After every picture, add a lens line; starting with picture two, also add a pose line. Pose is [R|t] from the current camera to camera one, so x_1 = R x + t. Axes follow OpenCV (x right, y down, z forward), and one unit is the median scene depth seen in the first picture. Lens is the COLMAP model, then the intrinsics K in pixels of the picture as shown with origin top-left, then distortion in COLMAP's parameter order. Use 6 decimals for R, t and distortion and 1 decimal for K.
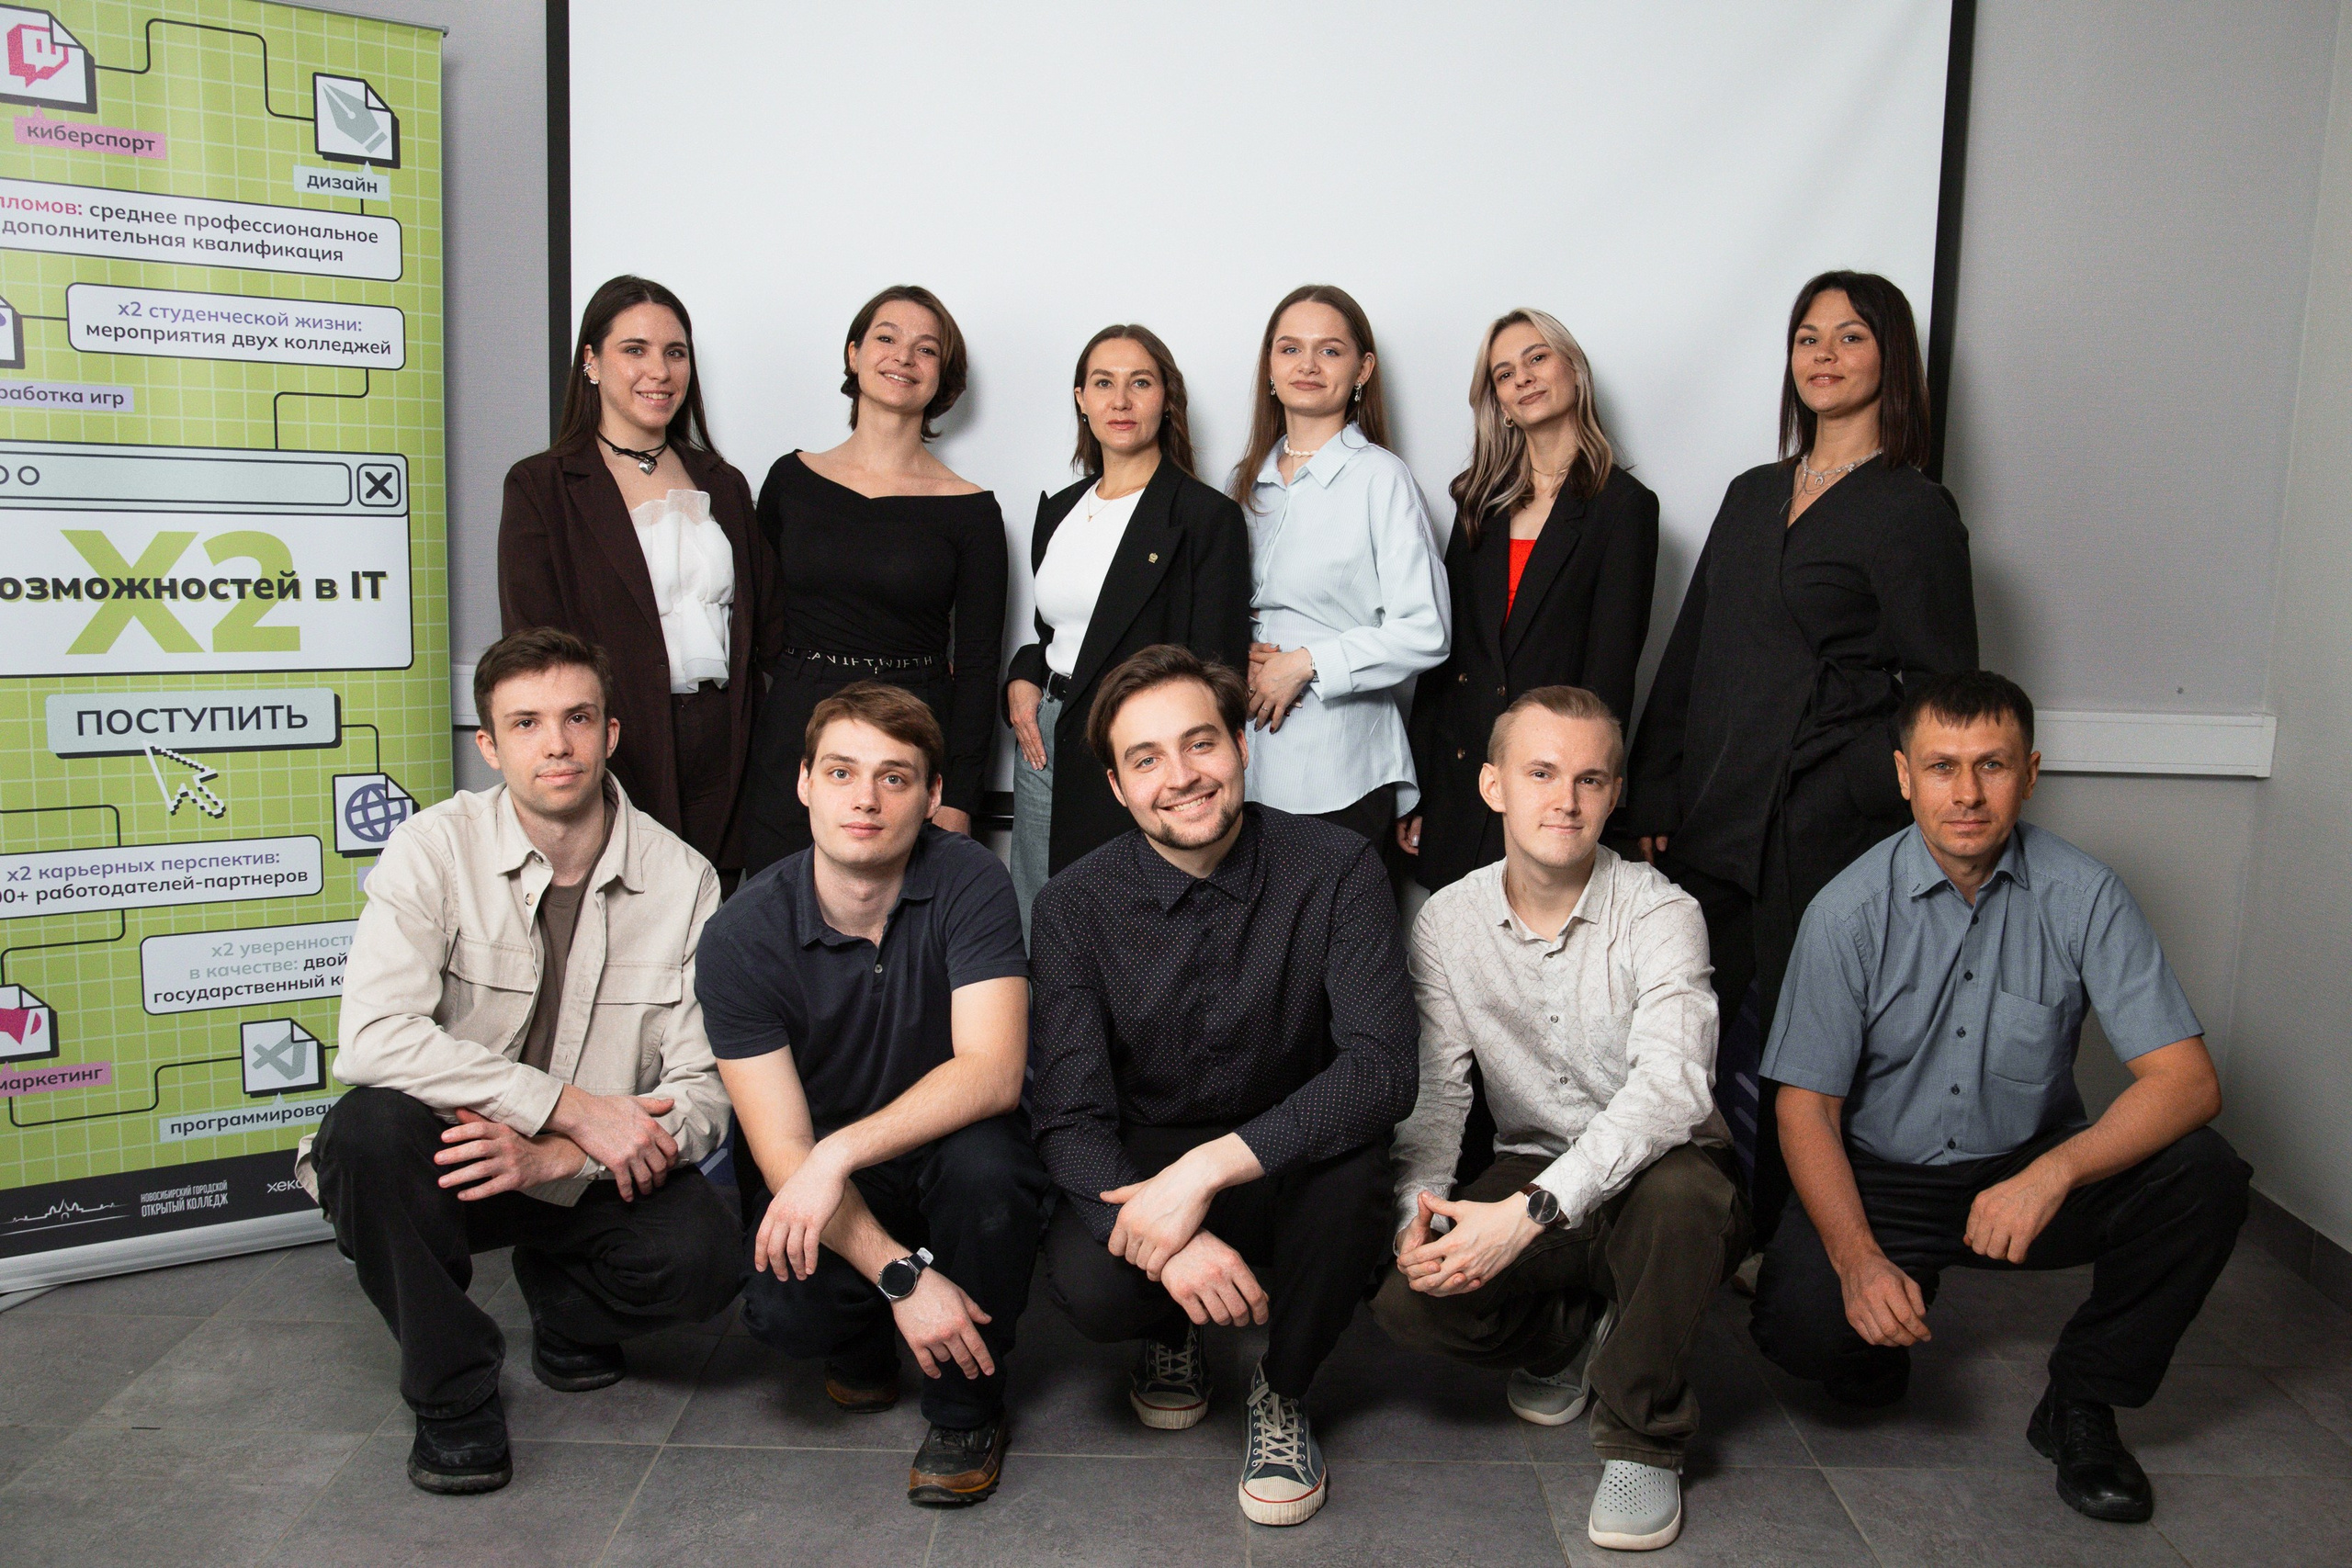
lens RADIAL K [[1961.2, 0, 1270.3], [0, 1961.2, 761.0], [0, 0, 1]] dist [0.017283, 0.018254]
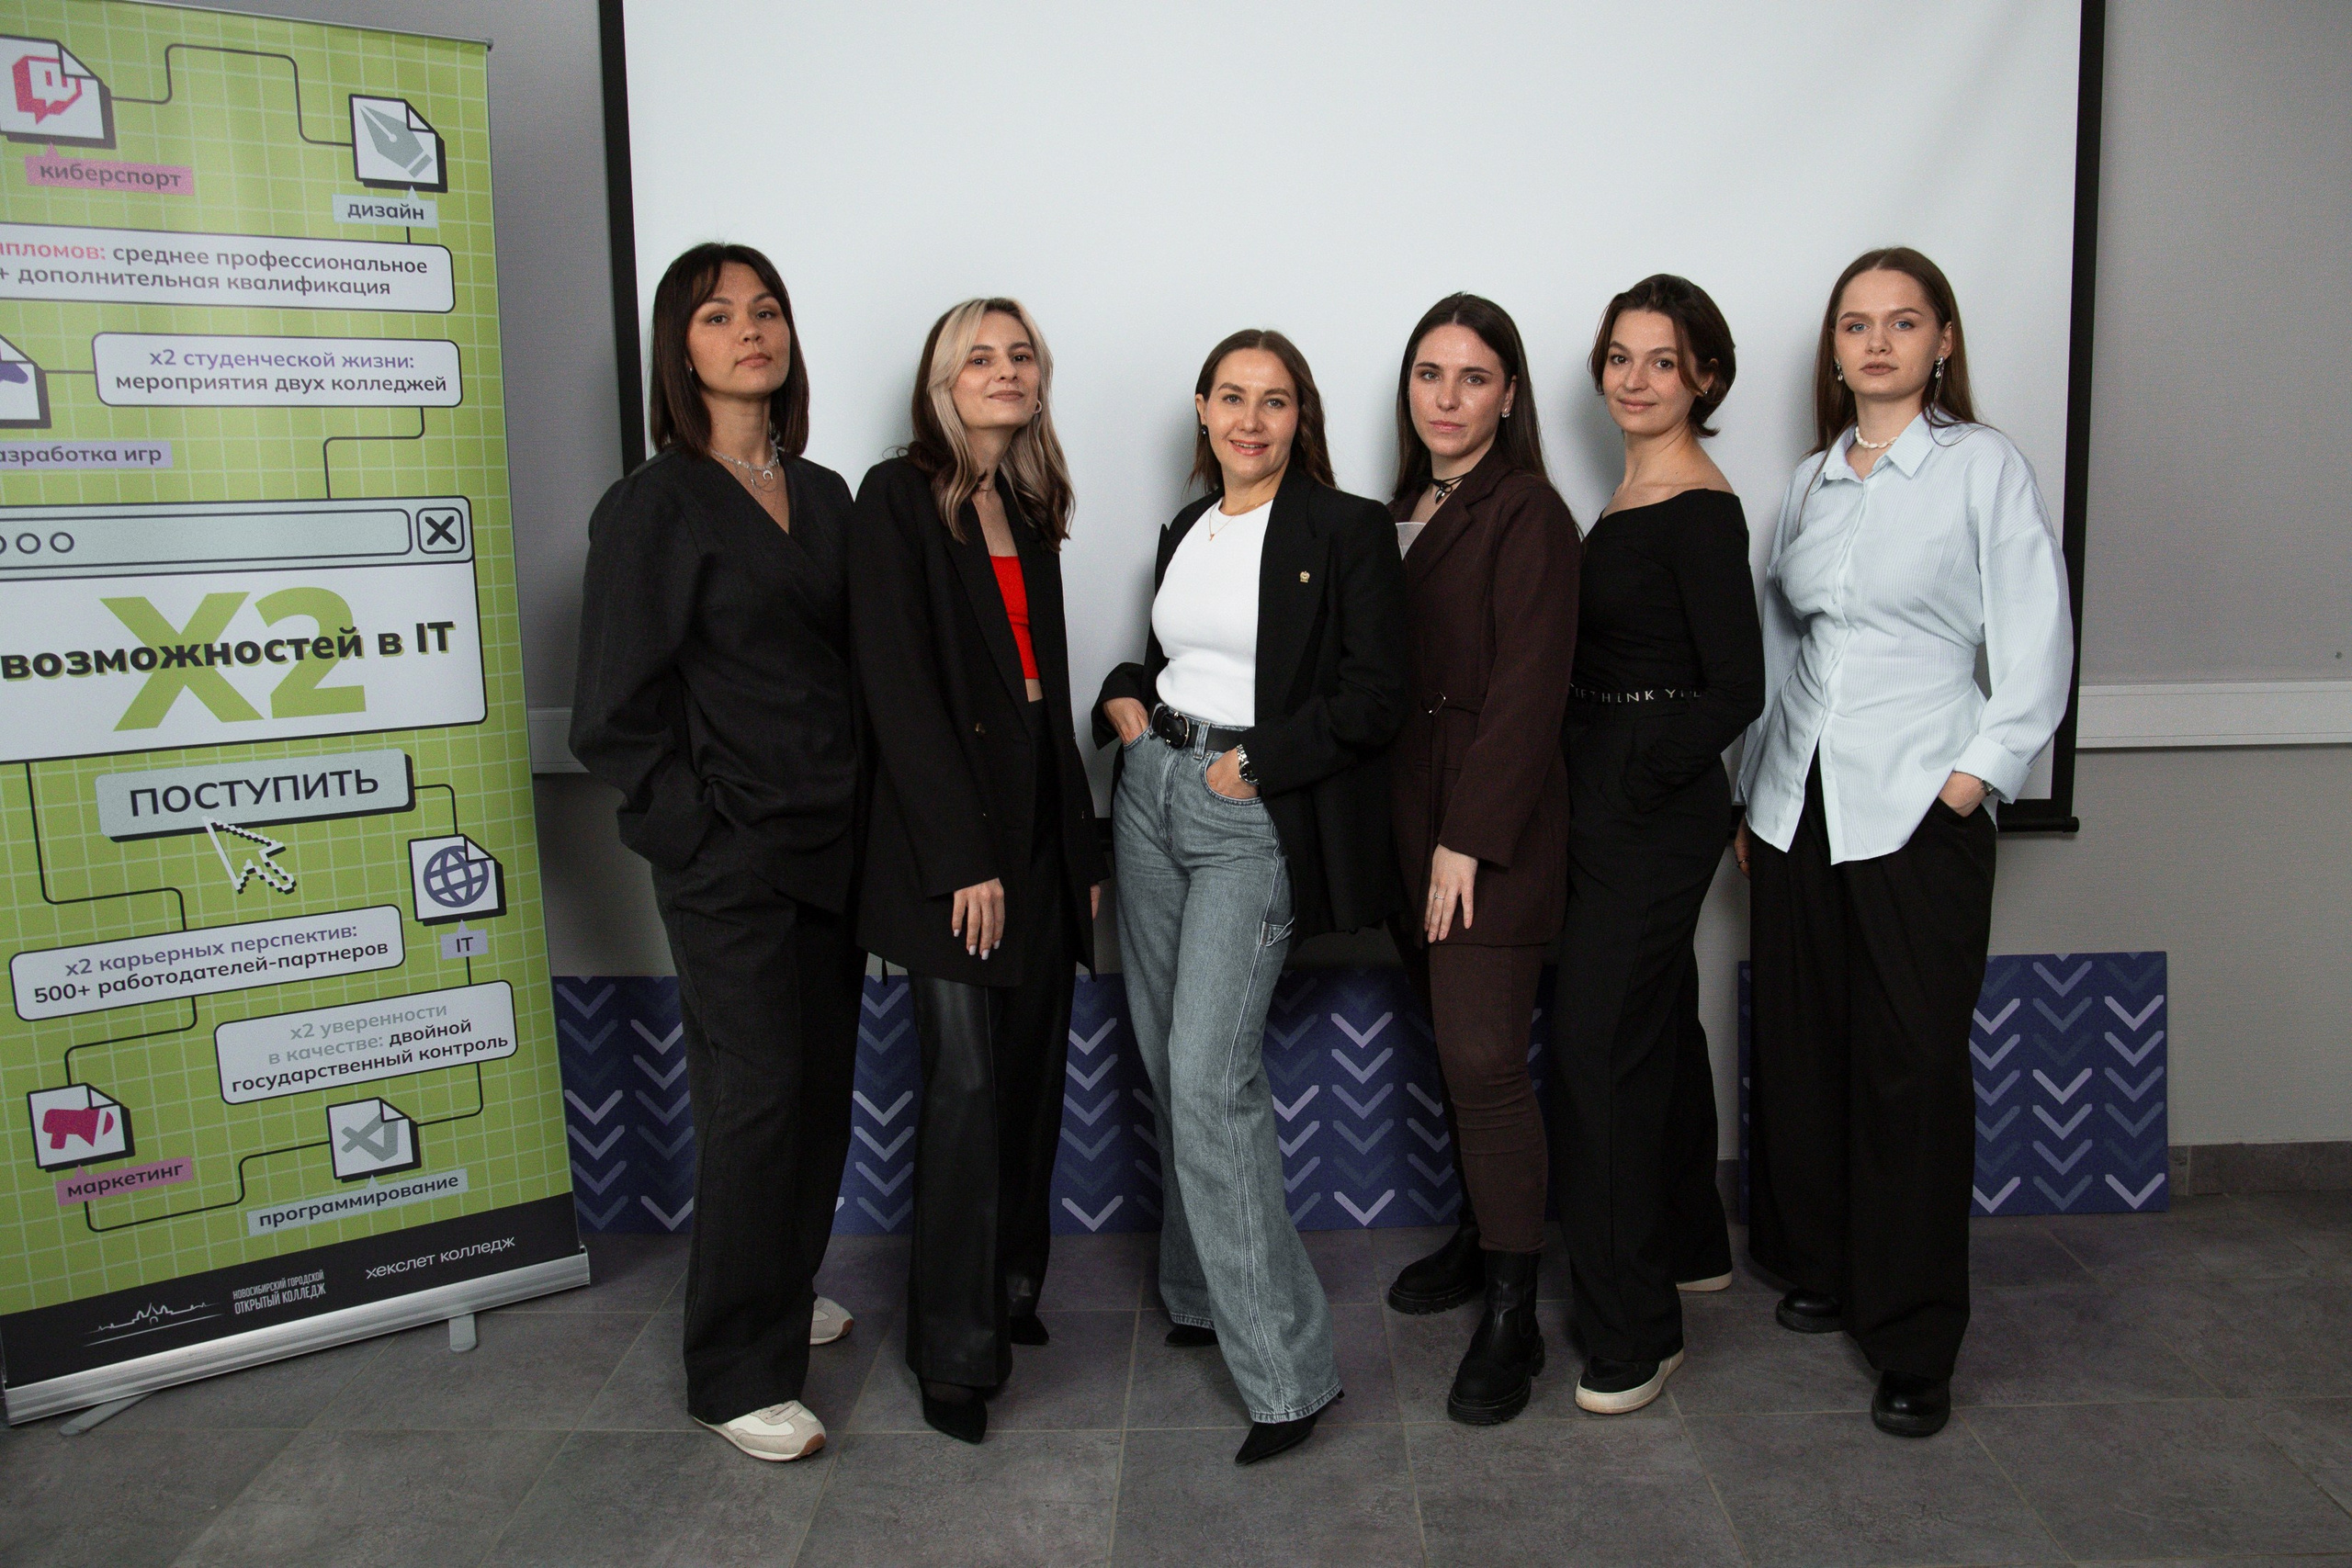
lens RADIAL K [[1709.9, 0, 1317.9], [0, 1709.9, 705.7], [0, 0, 1]] dist [-0.038767, 0.035358]
pose [[0.999092, -0.041971, -0.007367, -0.034105], [0.042071, 0.999018, 0.013926, -0.051915], [0.006776, -0.014223, 0.999876, 0.201335]]
